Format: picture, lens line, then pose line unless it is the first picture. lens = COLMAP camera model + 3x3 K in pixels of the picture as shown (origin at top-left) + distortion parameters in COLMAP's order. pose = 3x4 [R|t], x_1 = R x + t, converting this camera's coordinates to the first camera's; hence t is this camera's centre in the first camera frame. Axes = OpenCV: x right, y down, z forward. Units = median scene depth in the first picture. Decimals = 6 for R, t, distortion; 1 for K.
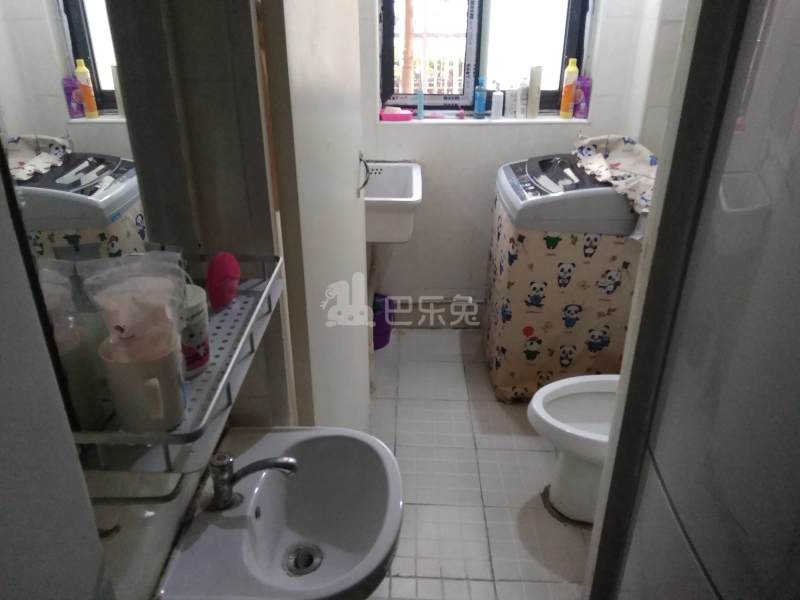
lens RADIAL K [[658.7, 0, 397.8], [0, 658.7, 301.2], [0, 0, 1]] dist [0.087887, -0.008196]
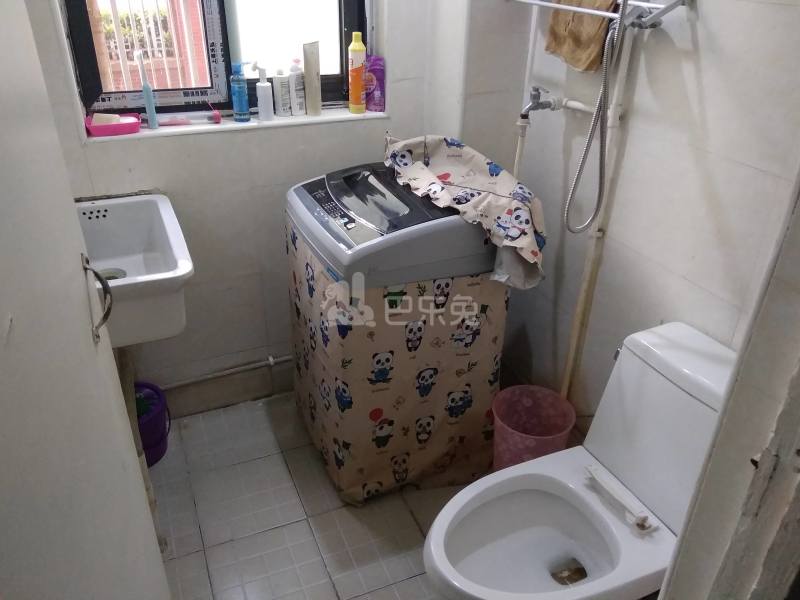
lens RADIAL K [[658.7, 0, 397.8], [0, 658.7, 301.2], [0, 0, 1]] dist [0.087887, -0.008196]
pose [[0.910801, -0.190652, 0.366188, -0.025574], [0.164413, 0.981117, 0.101872, -0.148114], [-0.378695, -0.032579, 0.924948, 0.311456]]
